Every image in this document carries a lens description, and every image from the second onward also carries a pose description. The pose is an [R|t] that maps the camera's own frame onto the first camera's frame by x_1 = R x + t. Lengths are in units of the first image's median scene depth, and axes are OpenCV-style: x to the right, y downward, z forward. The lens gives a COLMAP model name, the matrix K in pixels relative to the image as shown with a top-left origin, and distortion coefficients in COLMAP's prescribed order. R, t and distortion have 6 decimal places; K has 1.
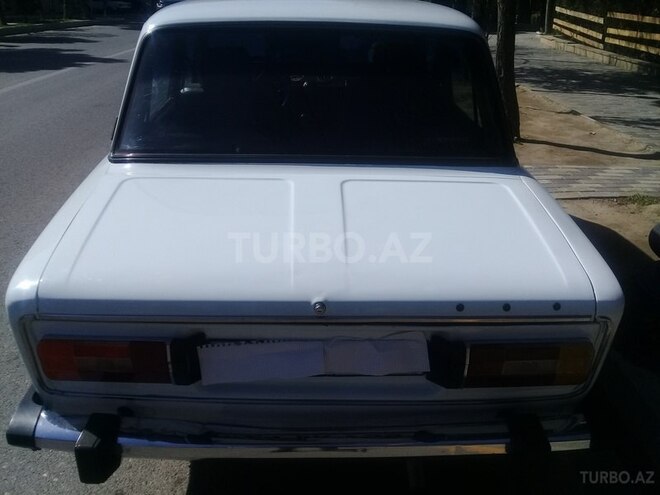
lens RADIAL K [[610.3, 0, 330.1], [0, 610.3, 247.6], [0, 0, 1]] dist [-0.006530, 0.000000]
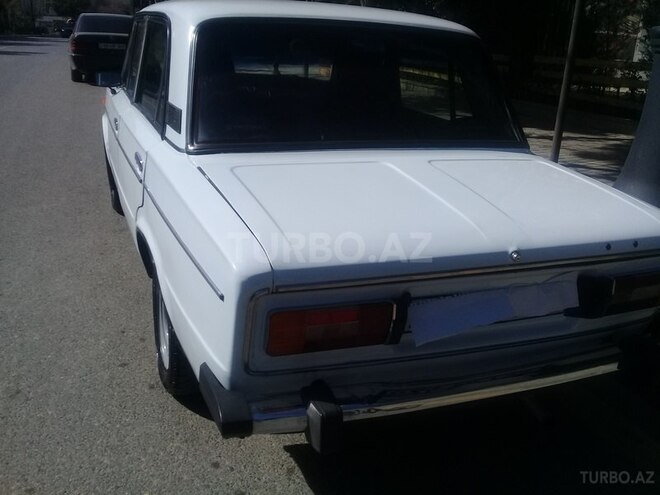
lens RADIAL K [[610.3, 0, 329.7], [0, 610.3, 247.6], [0, 0, 1]] dist [-0.006530, 0.000000]
pose [[0.936186, -0.076386, 0.343105, -0.682988], [0.091635, 0.995387, -0.028429, 0.077315], [-0.339350, 0.058055, 0.938867, 0.037576]]
